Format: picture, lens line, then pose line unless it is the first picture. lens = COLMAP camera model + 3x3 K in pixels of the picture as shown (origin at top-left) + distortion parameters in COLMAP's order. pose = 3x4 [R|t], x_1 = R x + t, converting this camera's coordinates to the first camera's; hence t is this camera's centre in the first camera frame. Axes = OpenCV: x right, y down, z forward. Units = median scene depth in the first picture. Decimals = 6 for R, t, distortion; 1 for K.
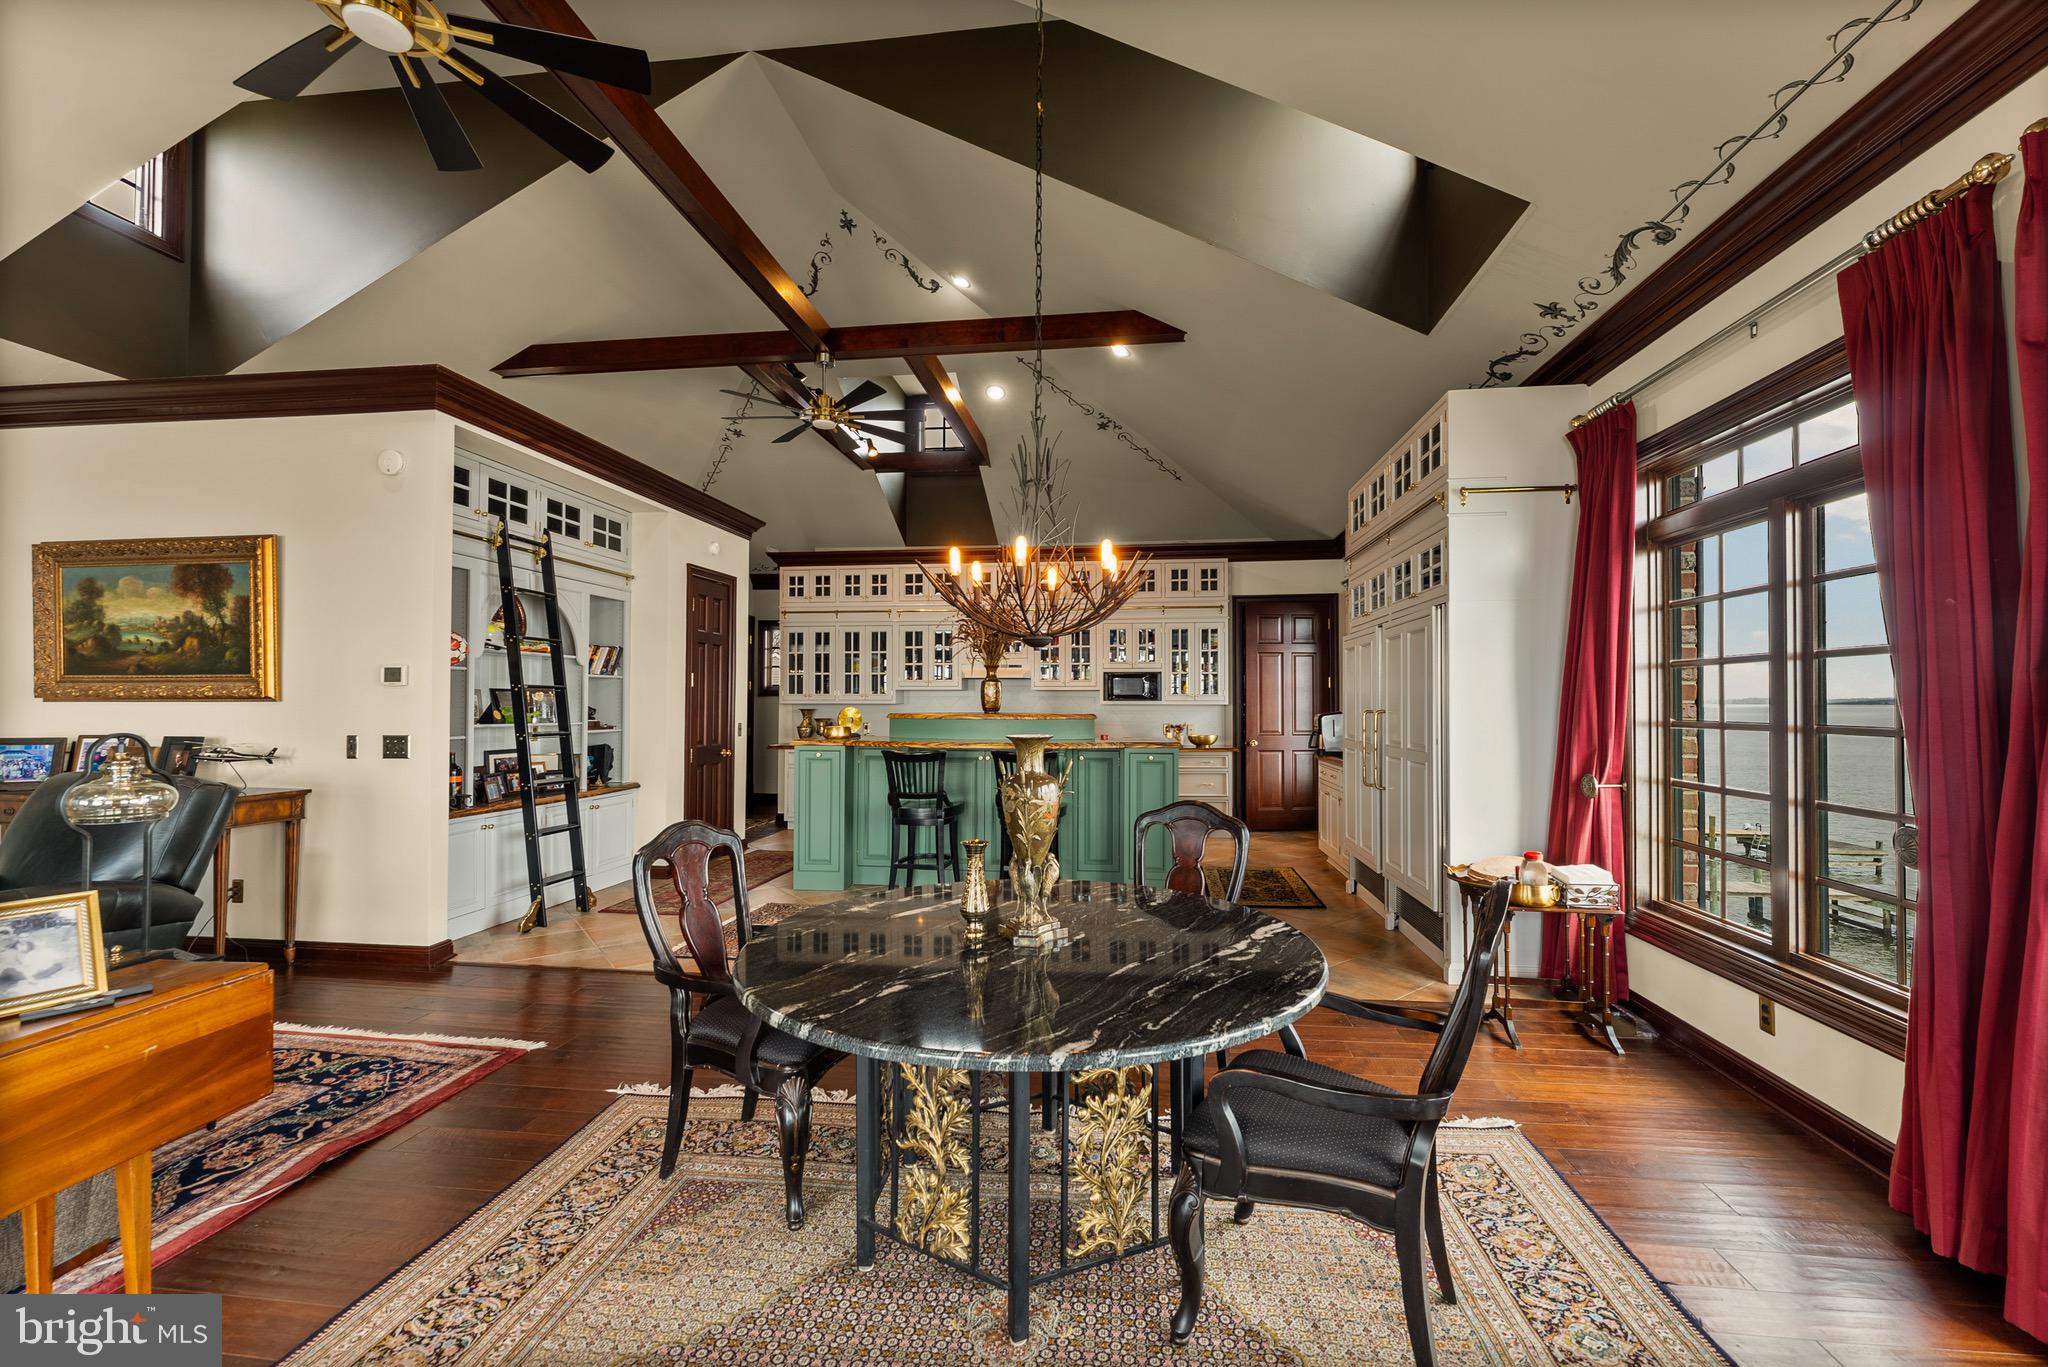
lens RADIAL K [[821.5, 0, 1028.2], [0, 821.5, 691.5], [0, 0, 1]] dist [0.002766, -0.000204]
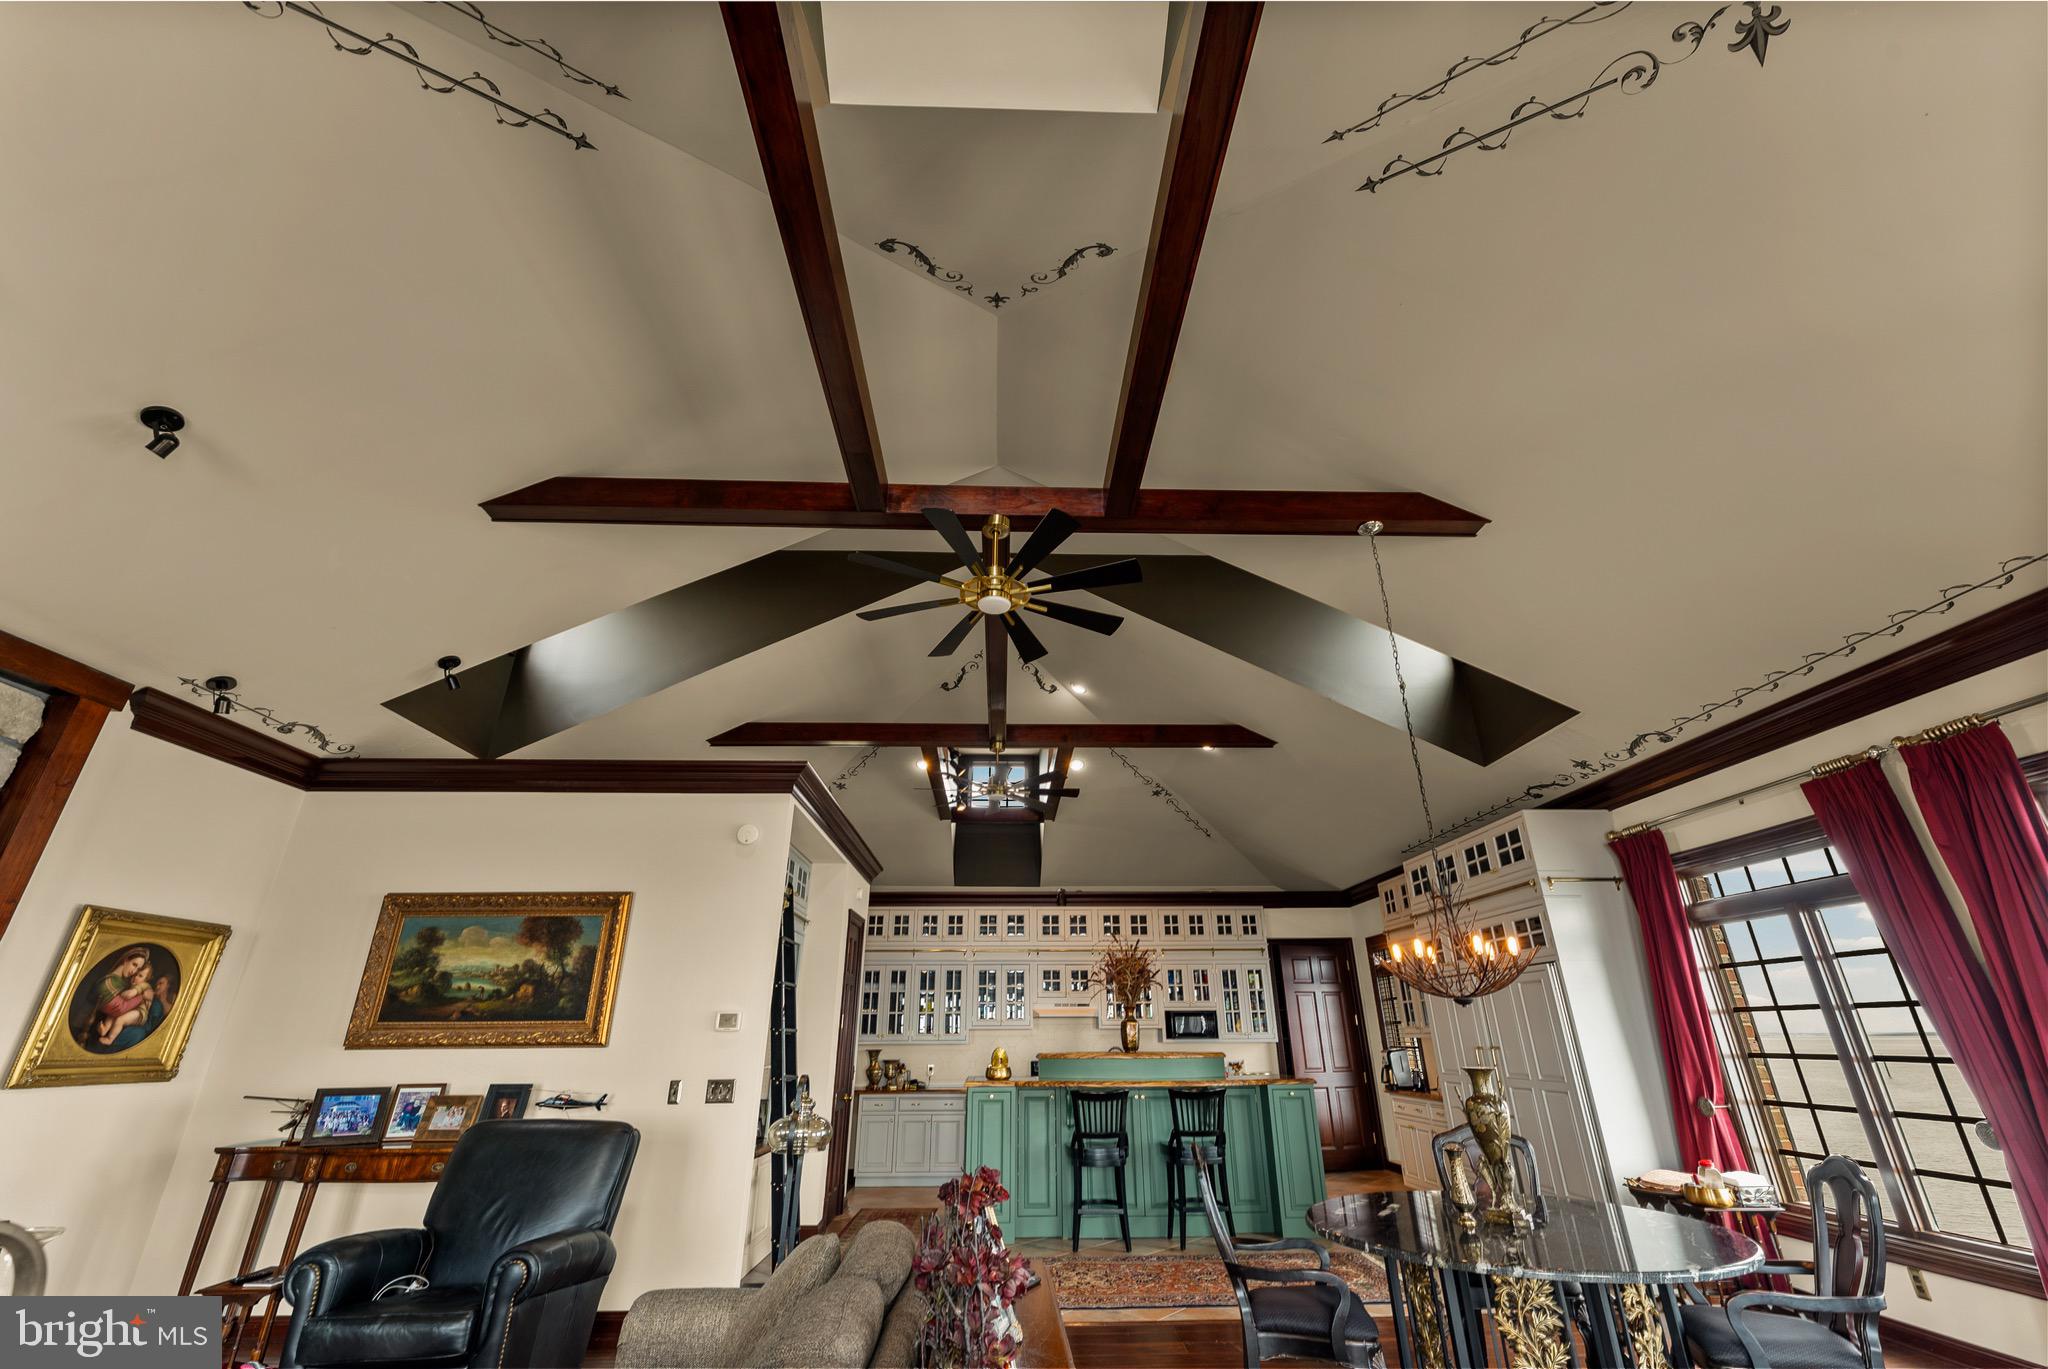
lens RADIAL K [[821.5, 0, 1028.2], [0, 821.5, 692.5], [0, 0, 1]] dist [0.002766, -0.000204]
pose [[0.987481, 0.054694, 0.147951, -0.534558], [0.005048, 0.926523, -0.376204, -0.010322], [-0.157657, 0.372242, 0.914648, -0.256387]]
